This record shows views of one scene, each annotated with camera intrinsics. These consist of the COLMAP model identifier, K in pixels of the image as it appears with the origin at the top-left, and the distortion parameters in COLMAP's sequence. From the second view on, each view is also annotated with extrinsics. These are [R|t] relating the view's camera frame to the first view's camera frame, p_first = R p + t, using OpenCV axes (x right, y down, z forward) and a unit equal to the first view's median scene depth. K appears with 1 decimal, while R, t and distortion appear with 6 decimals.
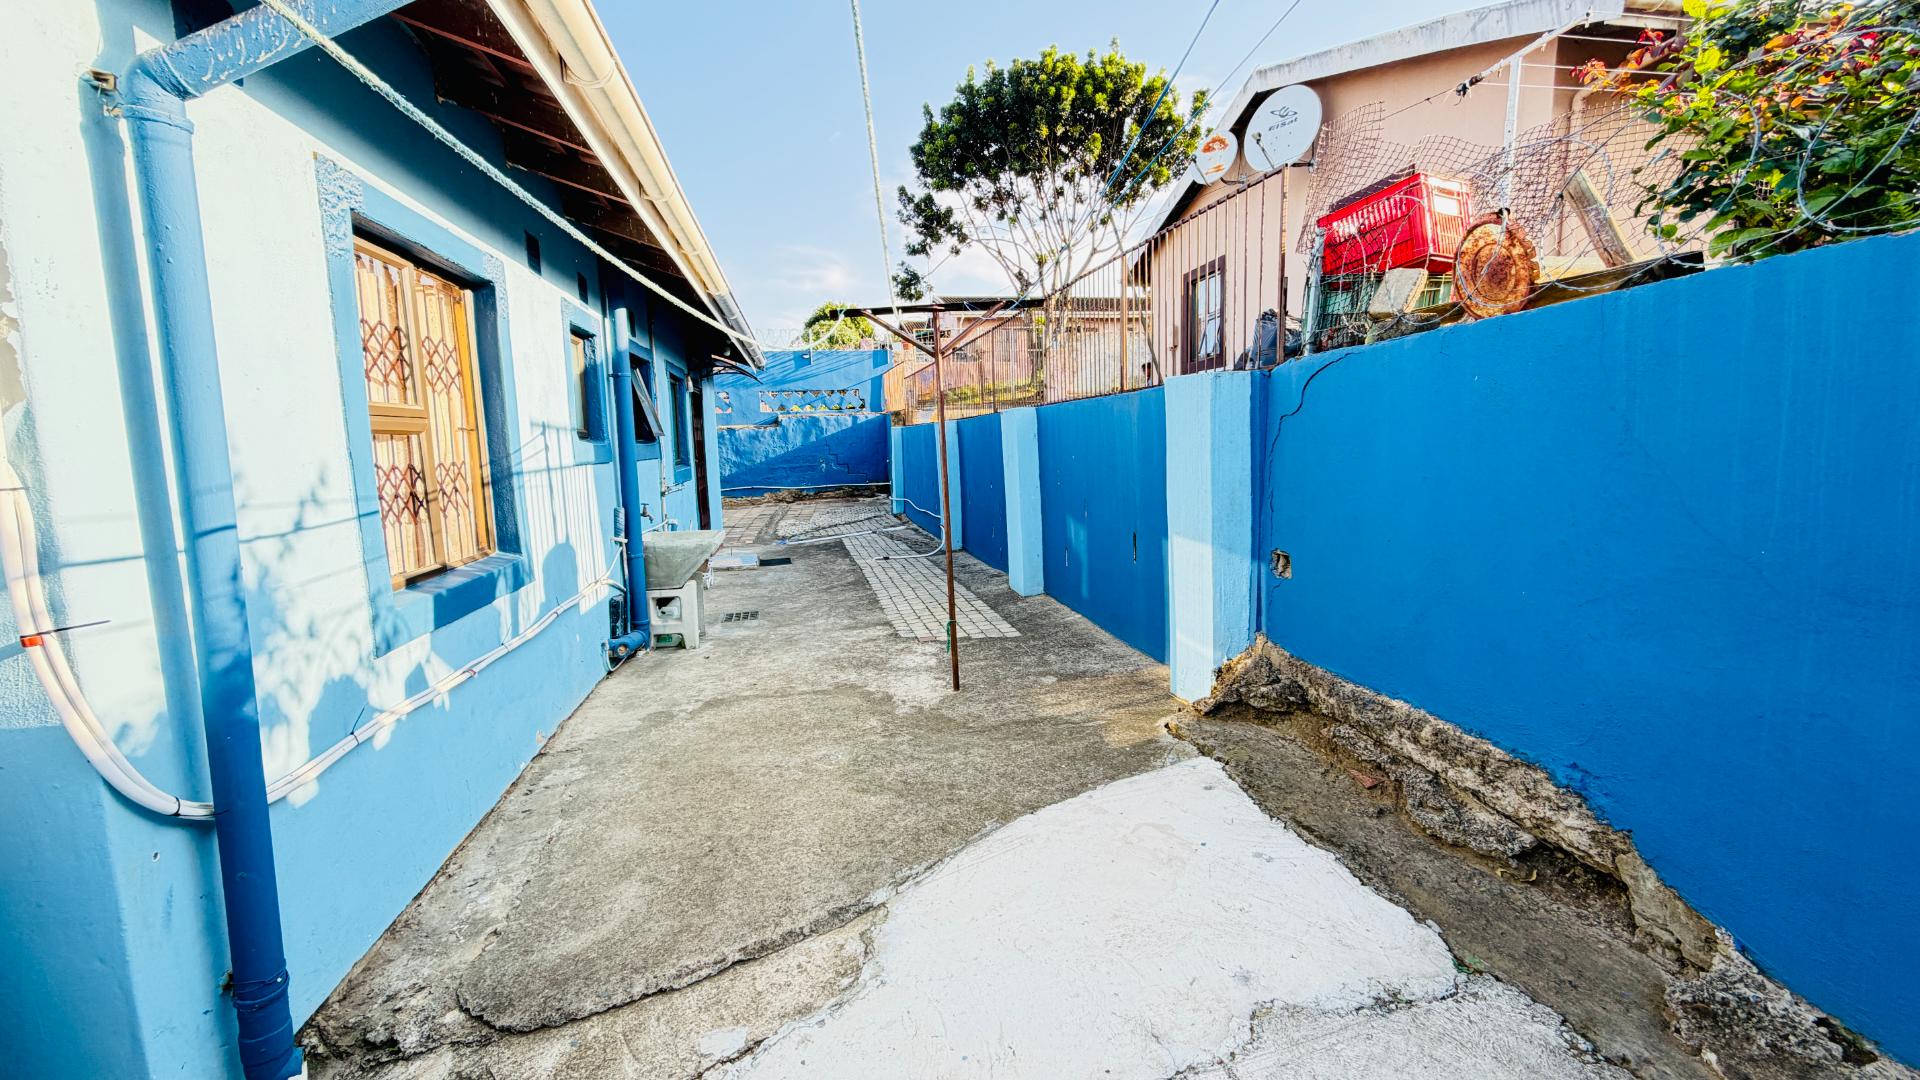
lens RADIAL K [[766.3, 0, 957.8], [0, 766.3, 540.0], [0, 0, 1]] dist [0.000831, -0.000057]
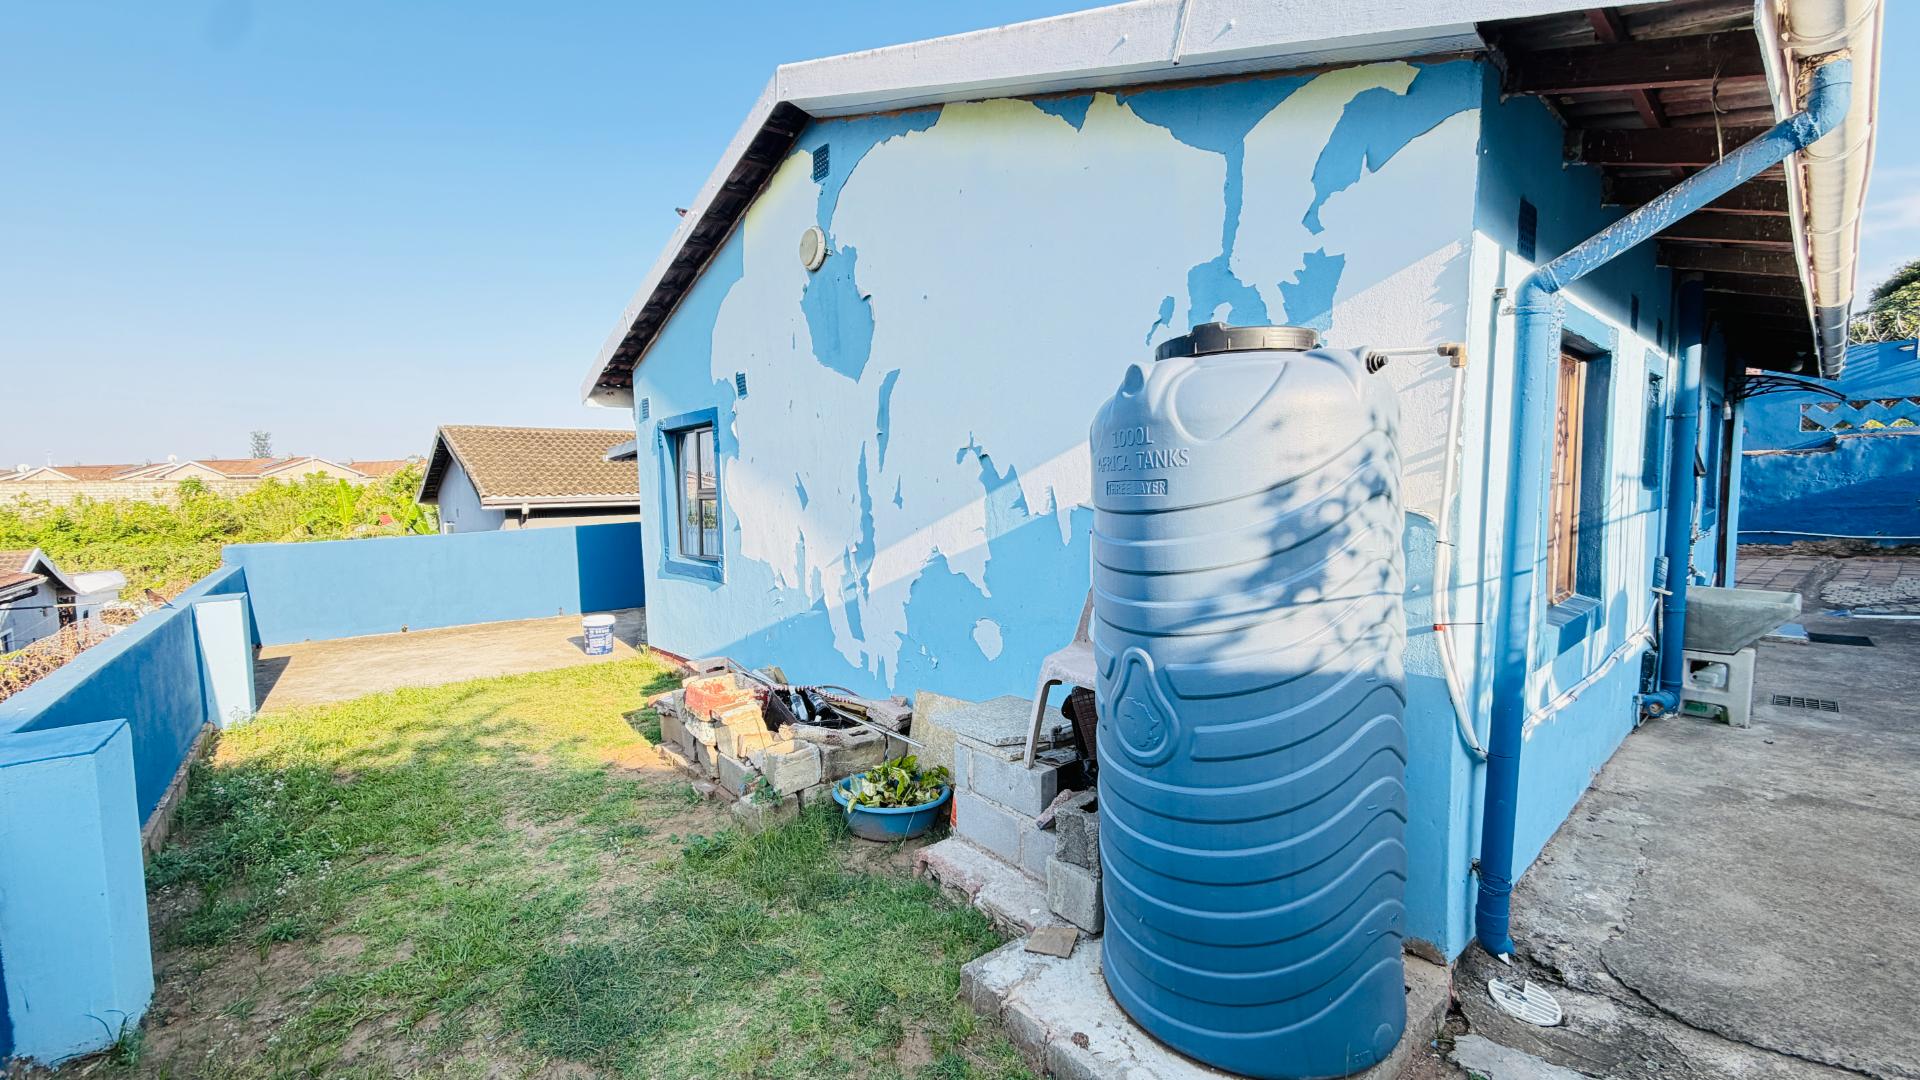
lens RADIAL K [[766.3, 0, 957.8], [0, 766.3, 540.0], [0, 0, 1]] dist [0.000831, -0.000057]
pose [[0.504860, 0.079210, -0.859559, -0.073000], [-0.104281, 0.994084, 0.030358, -0.001309], [0.856879, 0.074309, 0.510134, -0.225911]]
